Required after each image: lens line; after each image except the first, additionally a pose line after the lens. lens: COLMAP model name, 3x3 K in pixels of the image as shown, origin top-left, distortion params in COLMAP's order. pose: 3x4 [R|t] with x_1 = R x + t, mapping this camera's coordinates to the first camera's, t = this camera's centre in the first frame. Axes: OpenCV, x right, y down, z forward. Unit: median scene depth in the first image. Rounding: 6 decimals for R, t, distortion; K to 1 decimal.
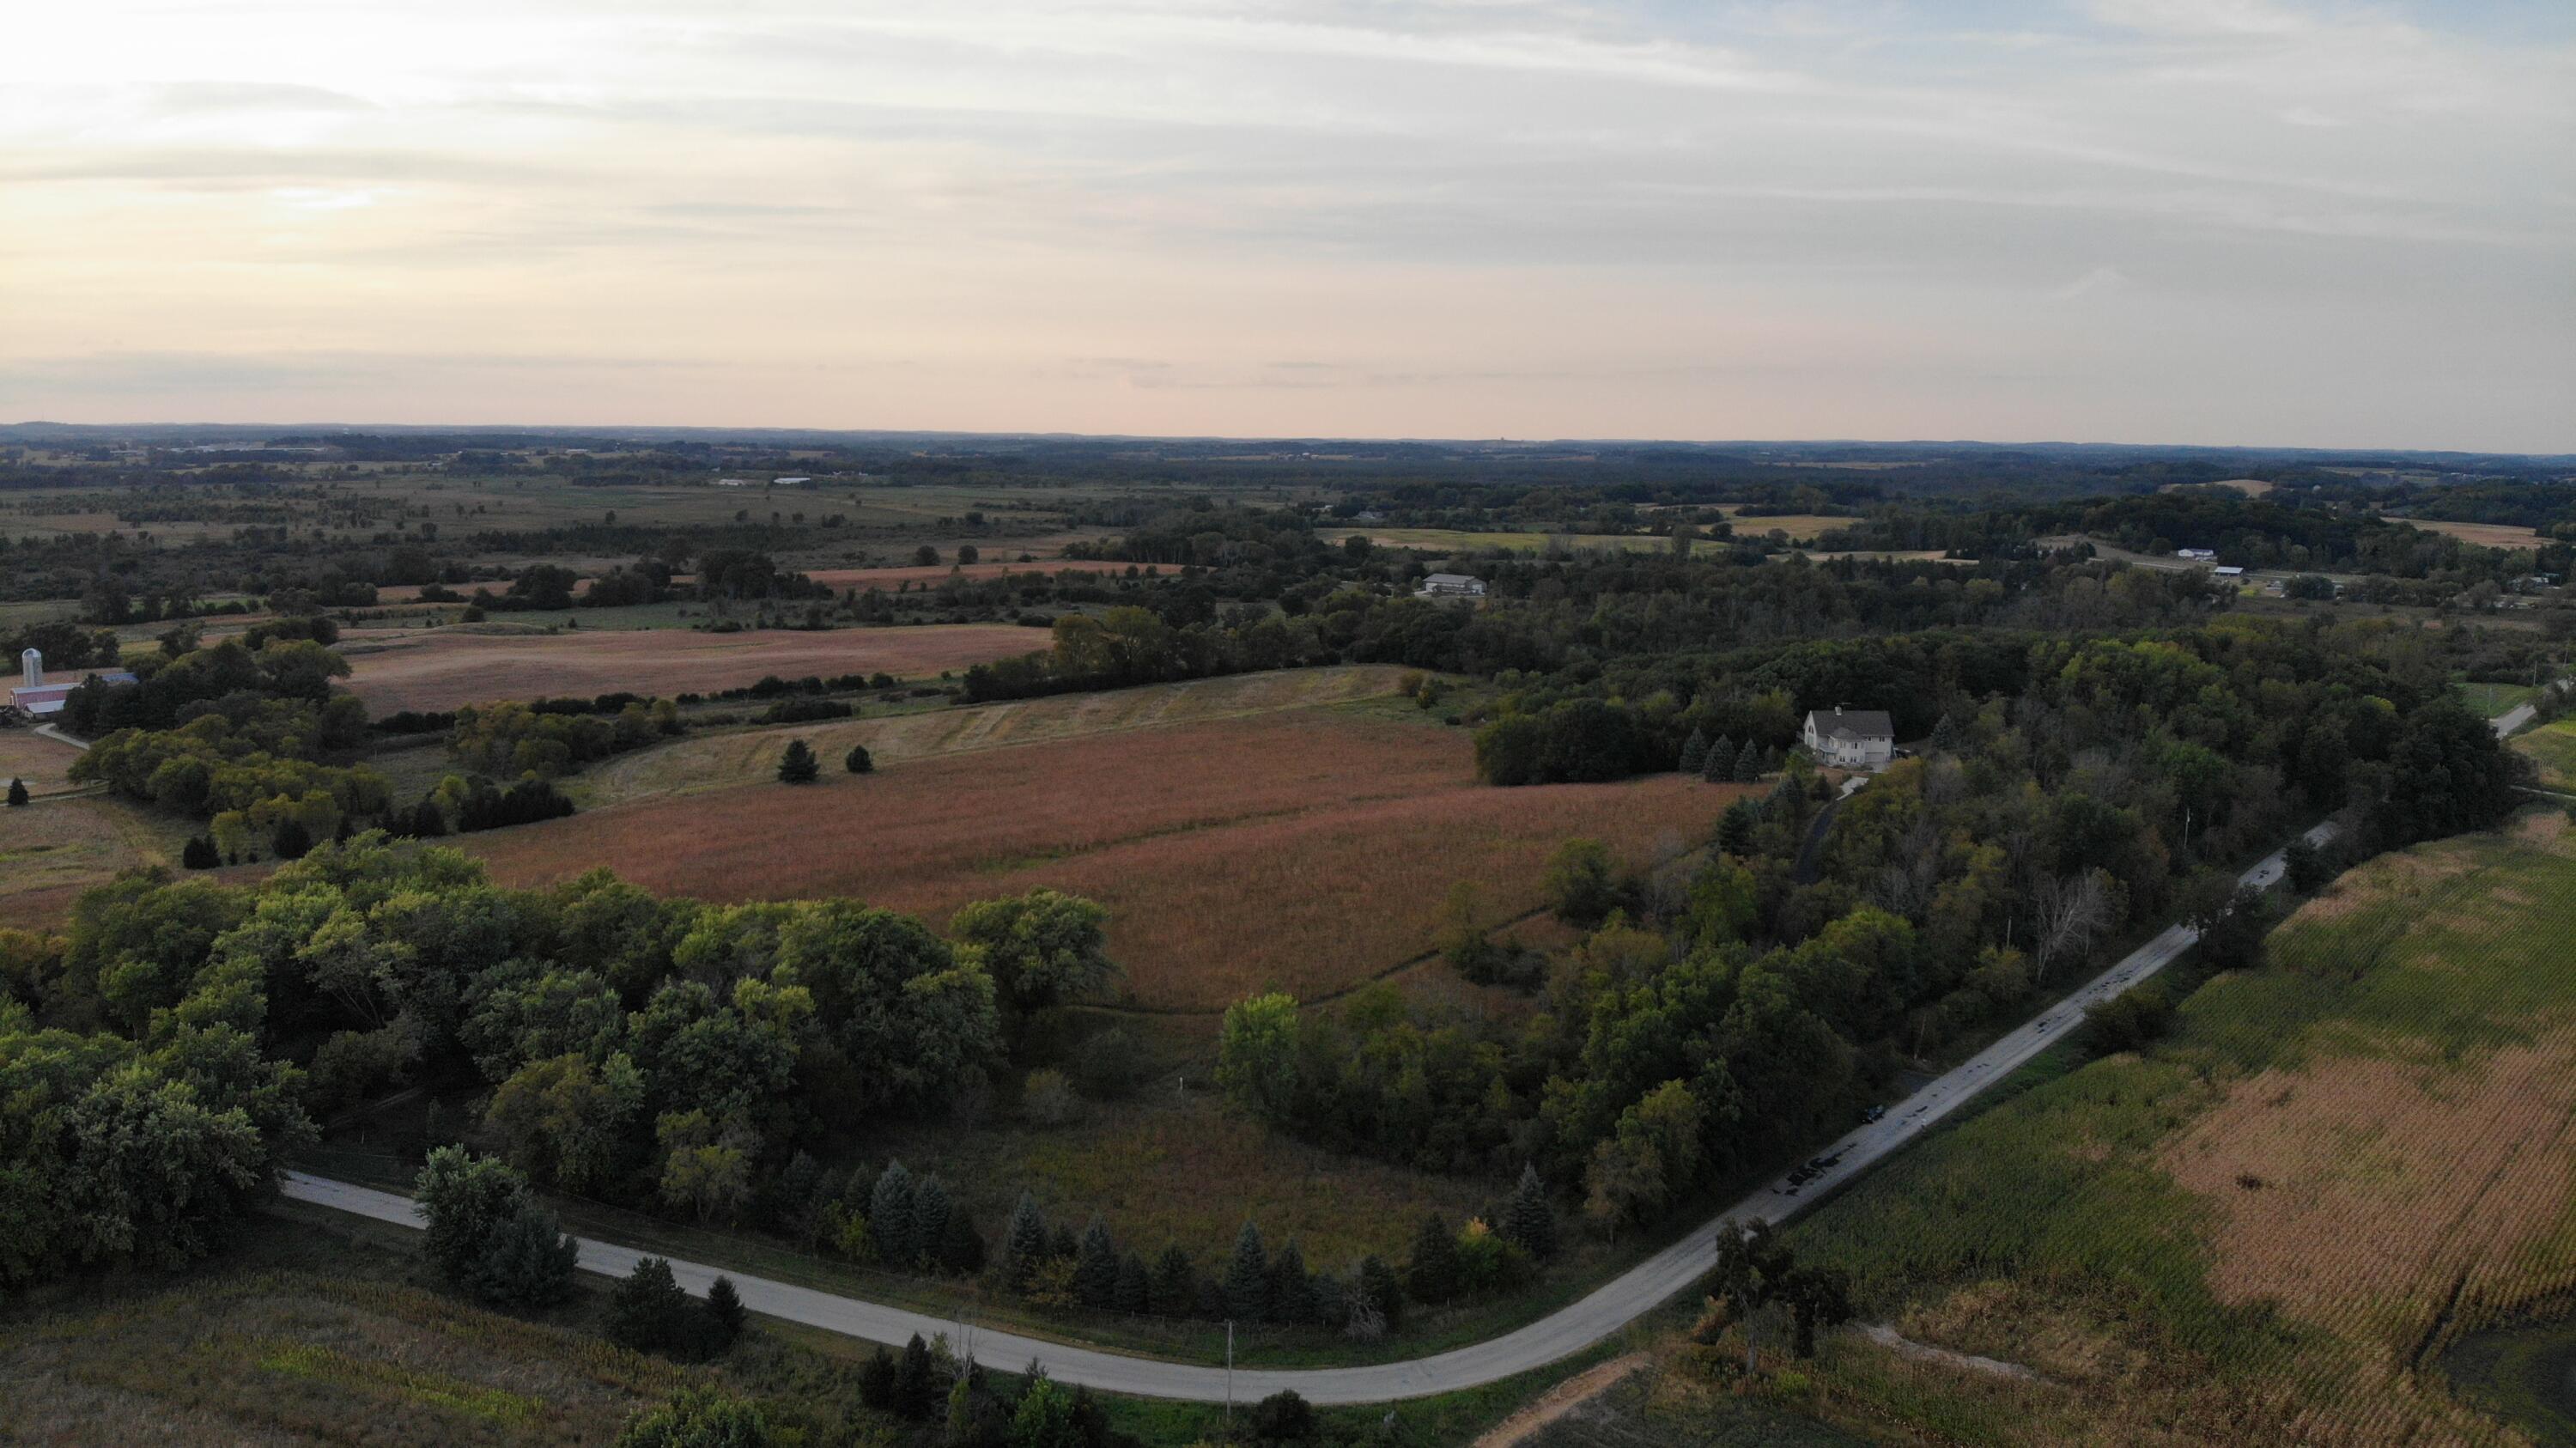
lens RADIAL K [[1885.5, 0, 1279.3], [0, 1885.5, 714.9], [0, 0, 1]] dist [0.063795, -0.183870]
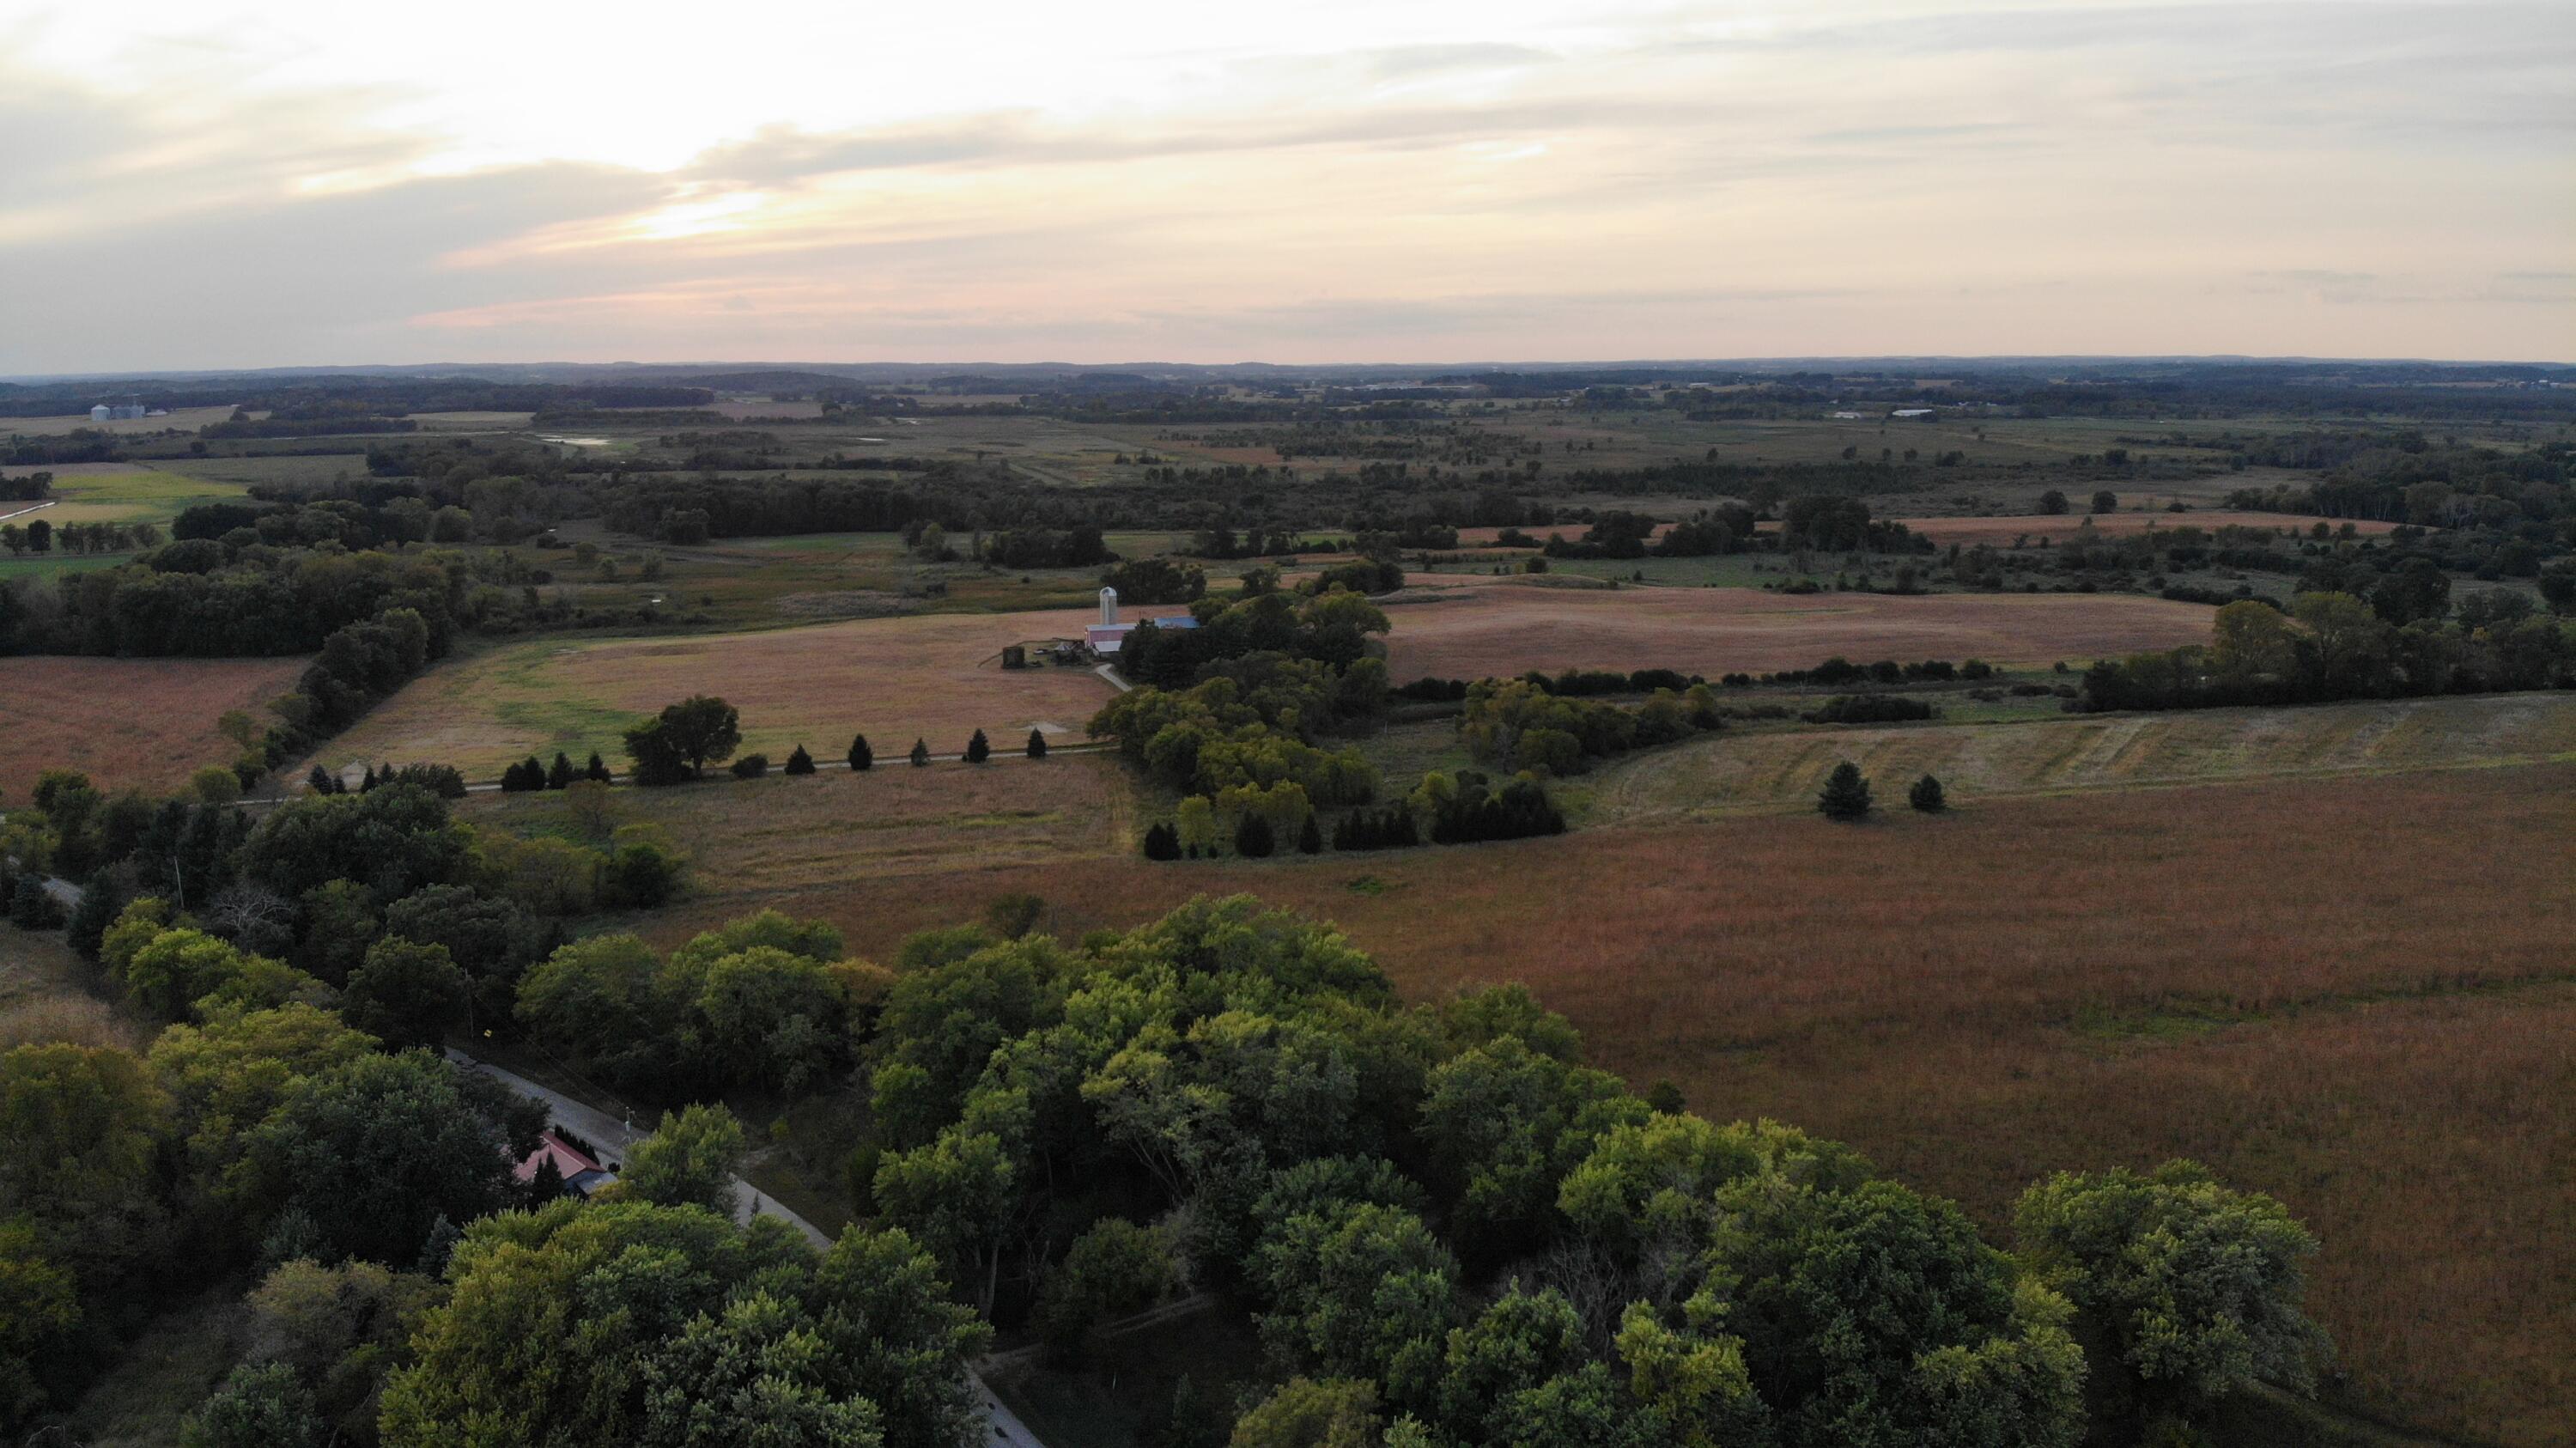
lens RADIAL K [[1885.5, 0, 1271.9], [0, 1885.5, 740.9], [0, 0, 1]] dist [0.063795, -0.183870]
pose [[0.839926, 0.088463, -0.535442, -0.030901], [-0.062154, 0.995814, 0.067024, -0.027439], [0.539130, -0.023016, 0.841908, 0.179923]]
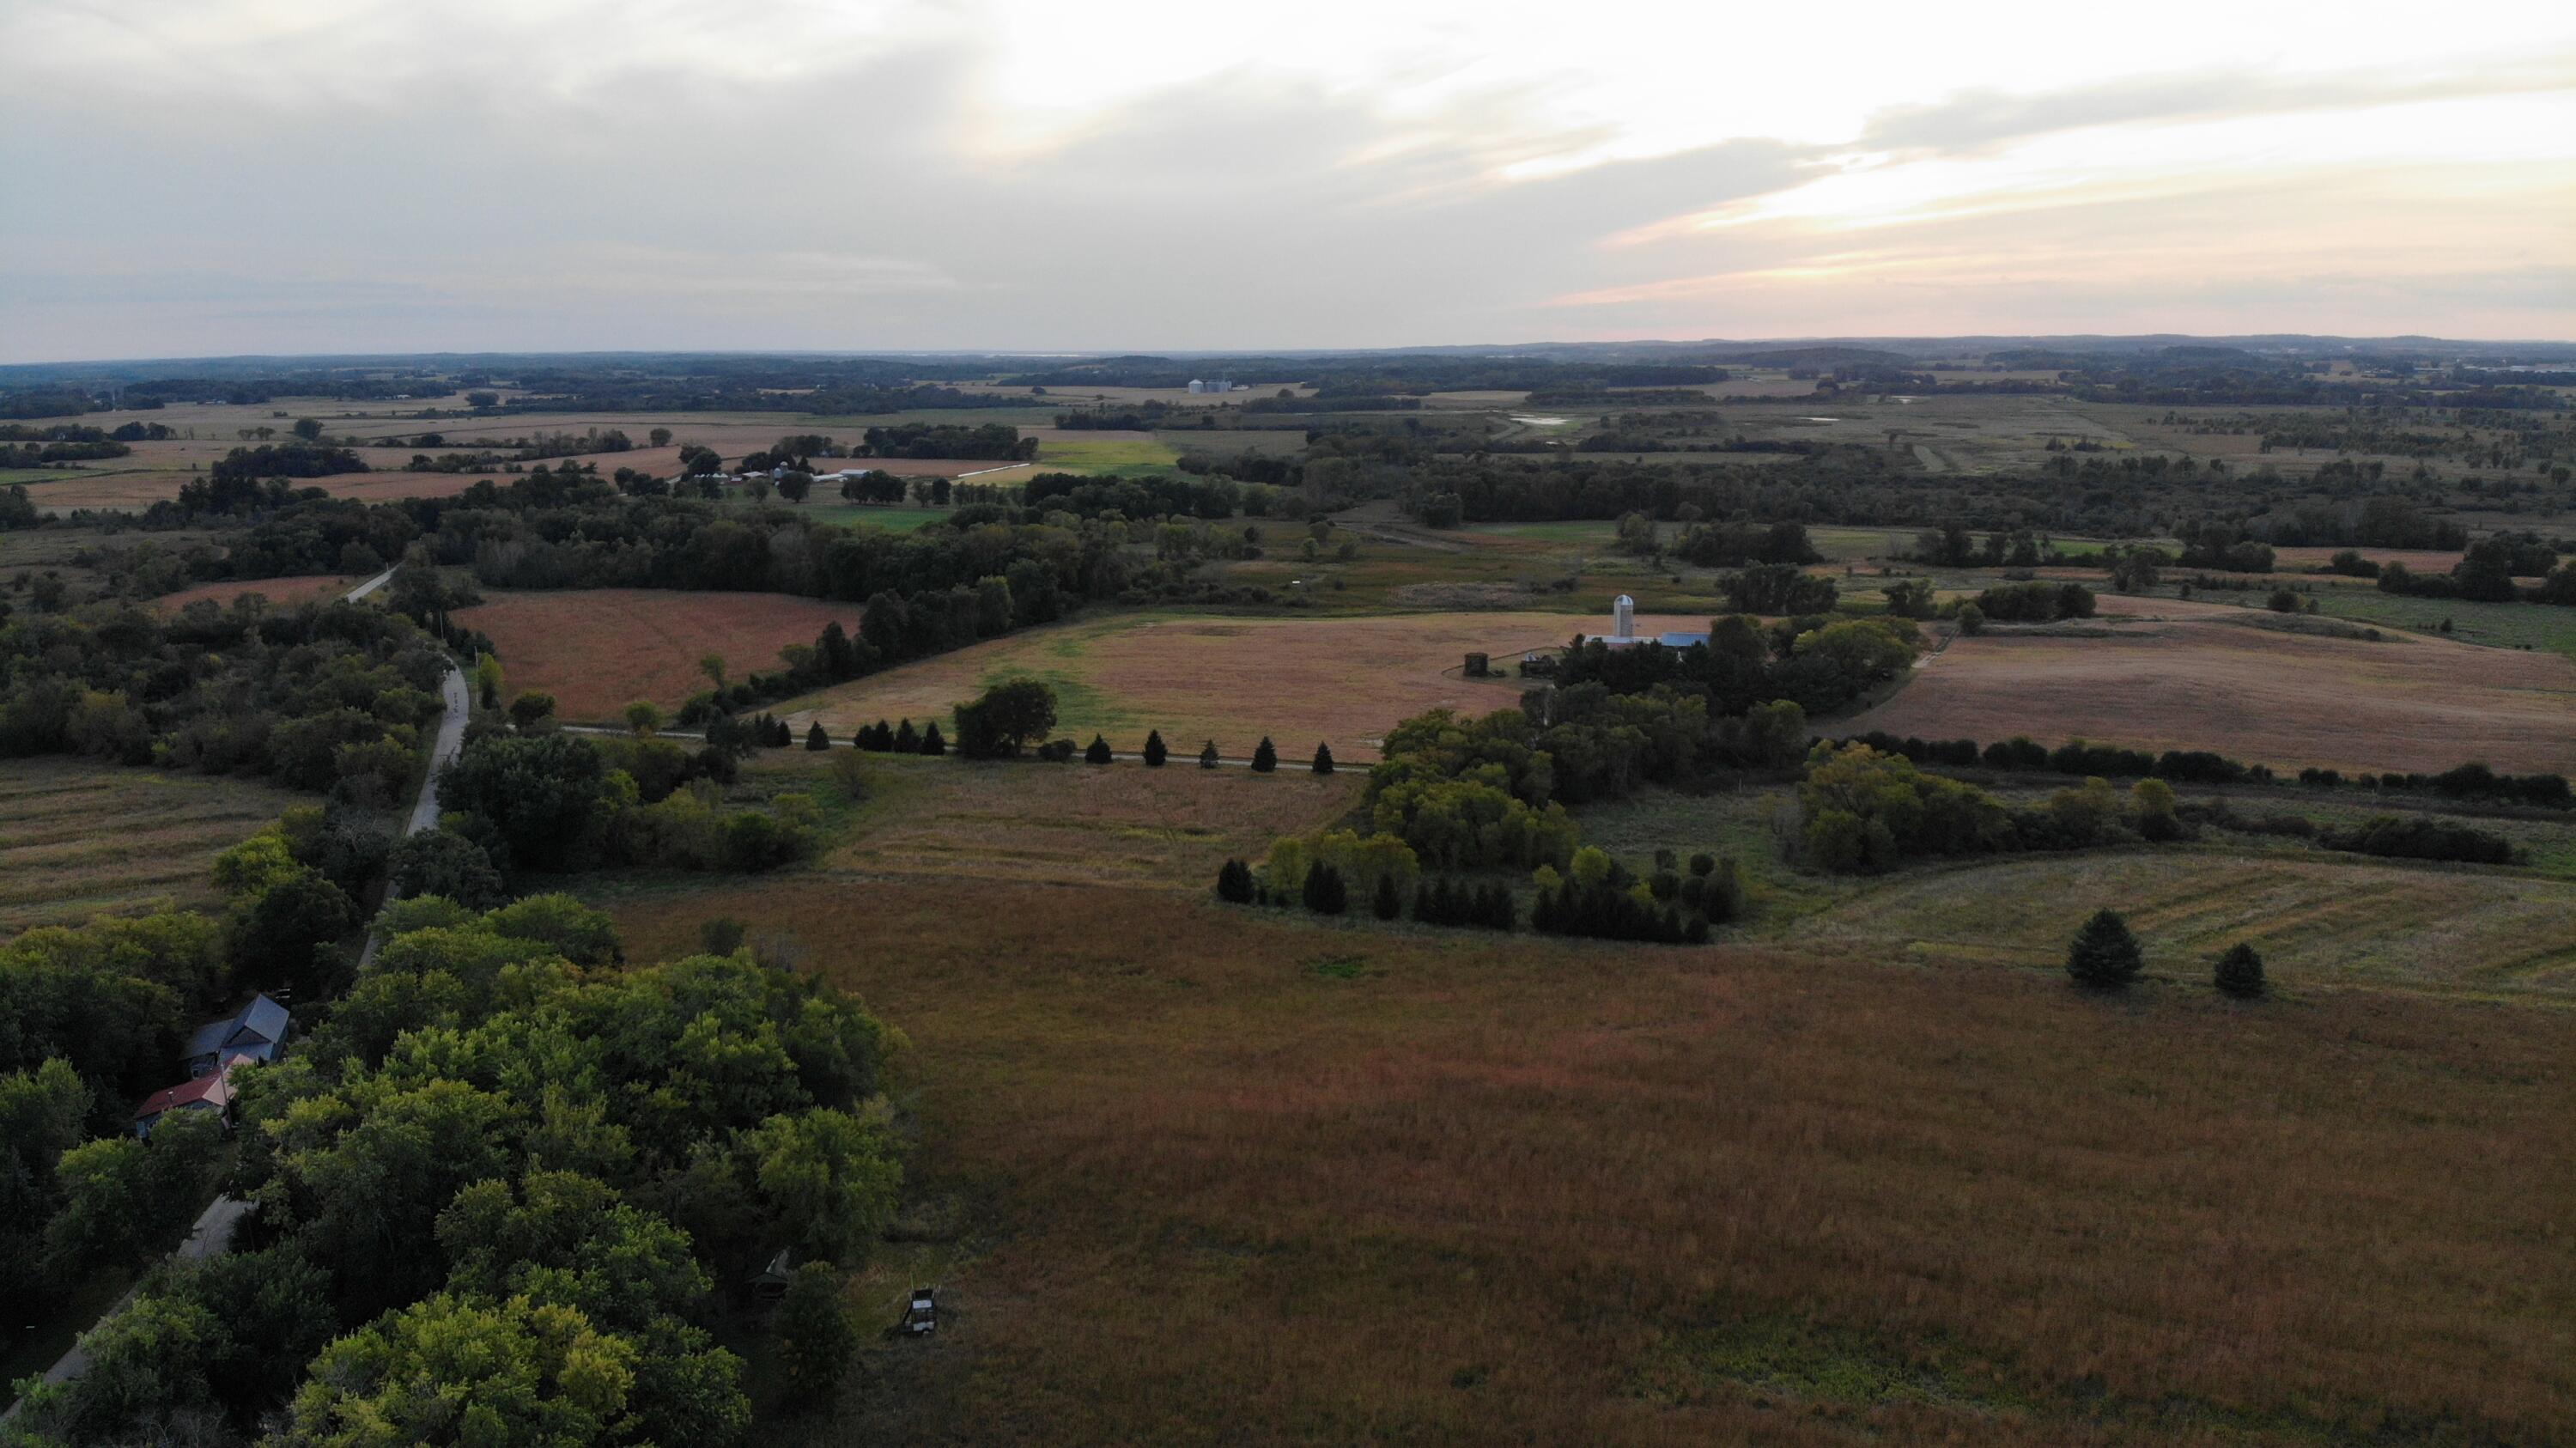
lens RADIAL K [[1885.5, 0, 1283.1], [0, 1885.5, 768.3], [0, 0, 1]] dist [0.063795, -0.183870]
pose [[0.409483, 0.179364, -0.894512, 0.120815], [-0.114826, 0.982819, 0.144507, -0.068309], [0.905063, 0.043541, 0.423043, 0.454463]]
